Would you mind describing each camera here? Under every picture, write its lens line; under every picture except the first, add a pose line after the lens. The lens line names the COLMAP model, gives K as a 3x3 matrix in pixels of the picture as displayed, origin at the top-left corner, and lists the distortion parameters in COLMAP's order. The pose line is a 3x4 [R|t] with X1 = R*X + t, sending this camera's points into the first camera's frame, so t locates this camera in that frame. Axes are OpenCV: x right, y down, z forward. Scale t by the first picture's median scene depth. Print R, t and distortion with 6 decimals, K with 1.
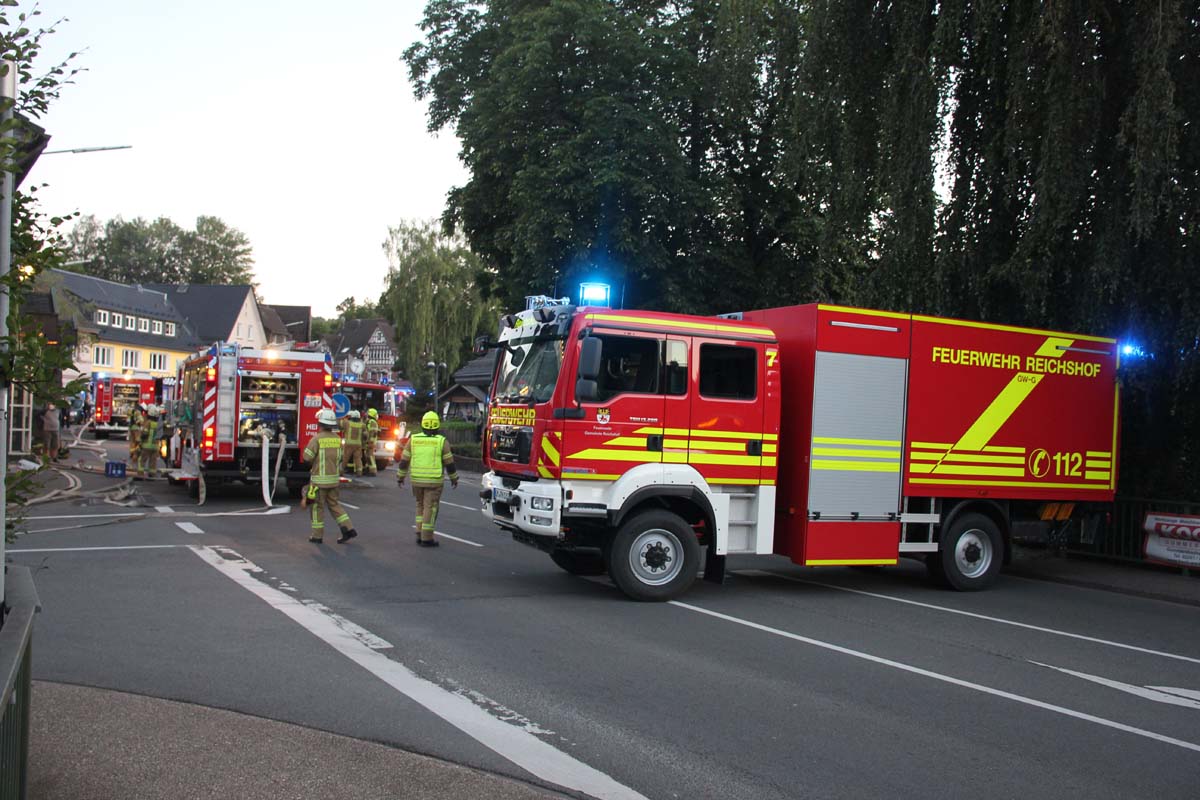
lens RADIAL K [[1127.1, 0, 600.0], [0, 1127.1, 400.0], [0, 0, 1]] dist [-0.085499, 0.007338]
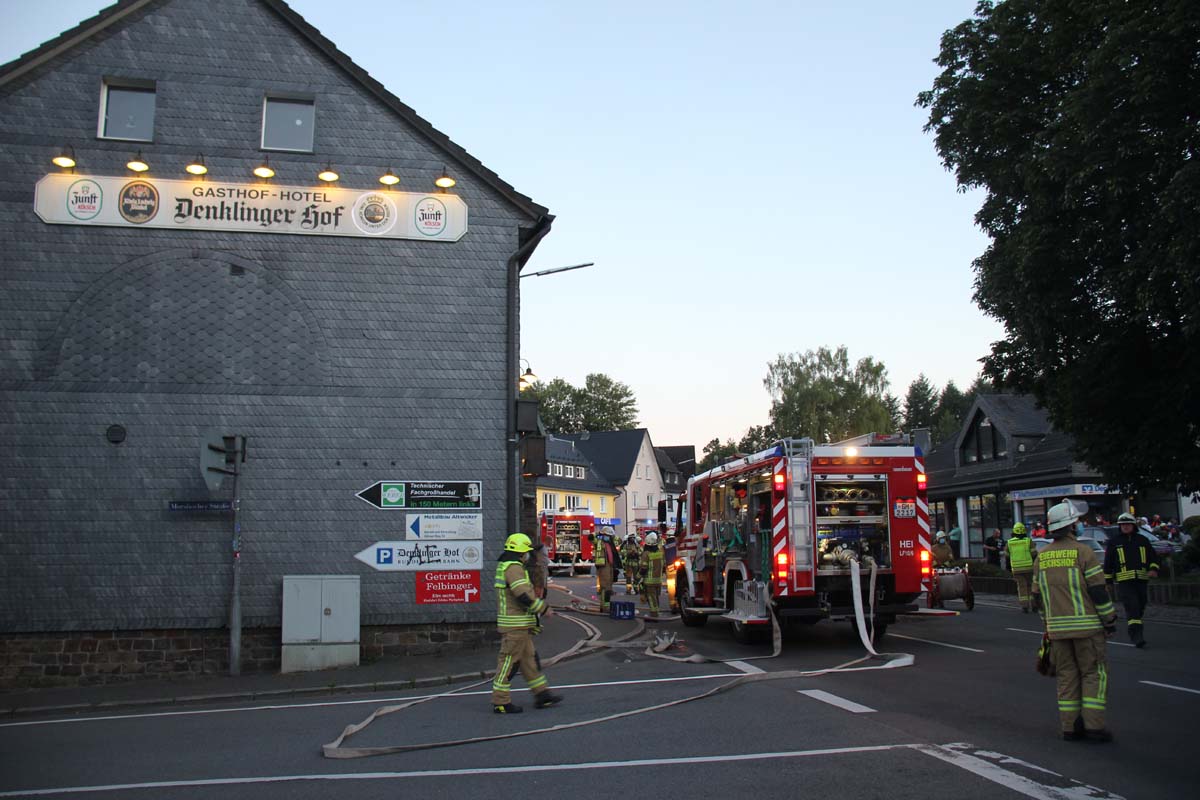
lens RADIAL K [[1001.0, 0, 600.0], [0, 1001.0, 400.0], [0, 0, 1]] dist [-0.193734, 0.194651]
pose [[0.947225, -0.090945, -0.307398, -0.234055], [0.050054, 0.989111, -0.138395, 0.008729], [0.316638, 0.115705, 0.941463, 0.296297]]
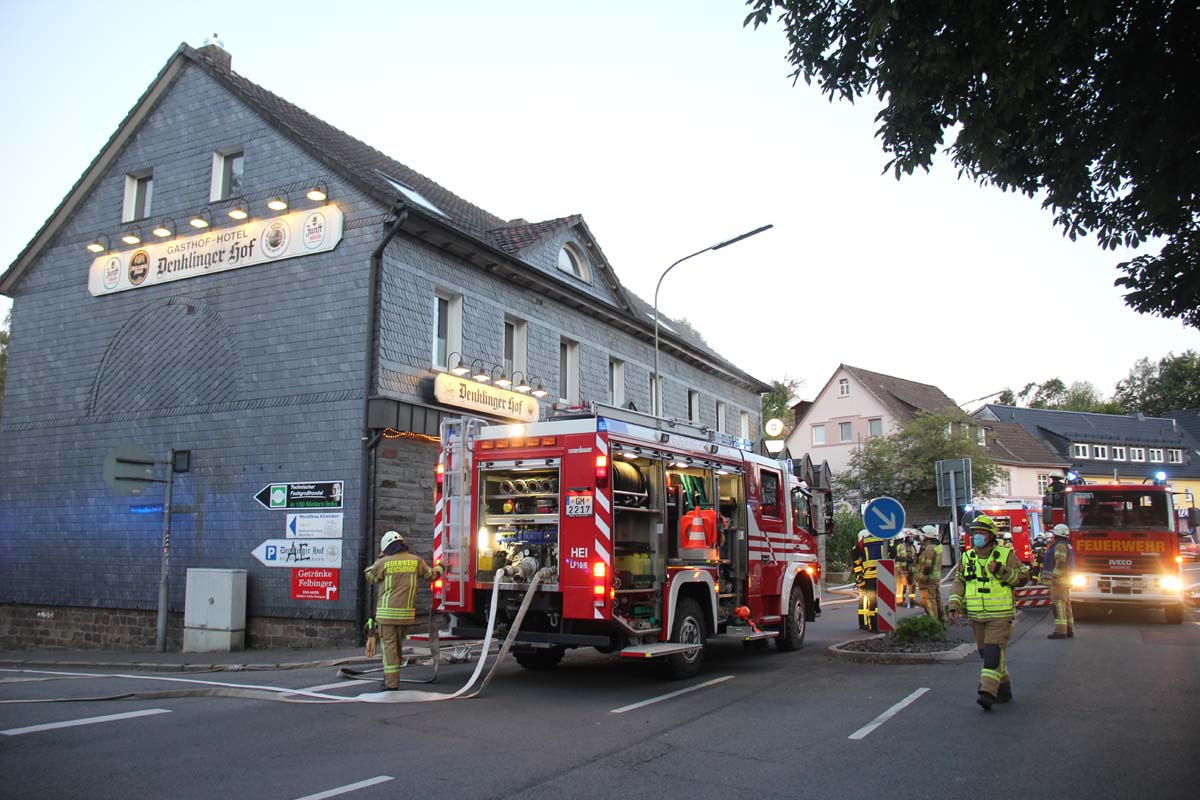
lens RADIAL K [[1001.0, 0, 600.0], [0, 1001.0, 400.0], [0, 0, 1]] dist [-0.193734, 0.194651]
pose [[0.511921, -0.161049, -0.843801, 0.166136], [0.032230, 0.985178, -0.168479, 0.031841], [0.858428, 0.059052, 0.509524, 0.735009]]
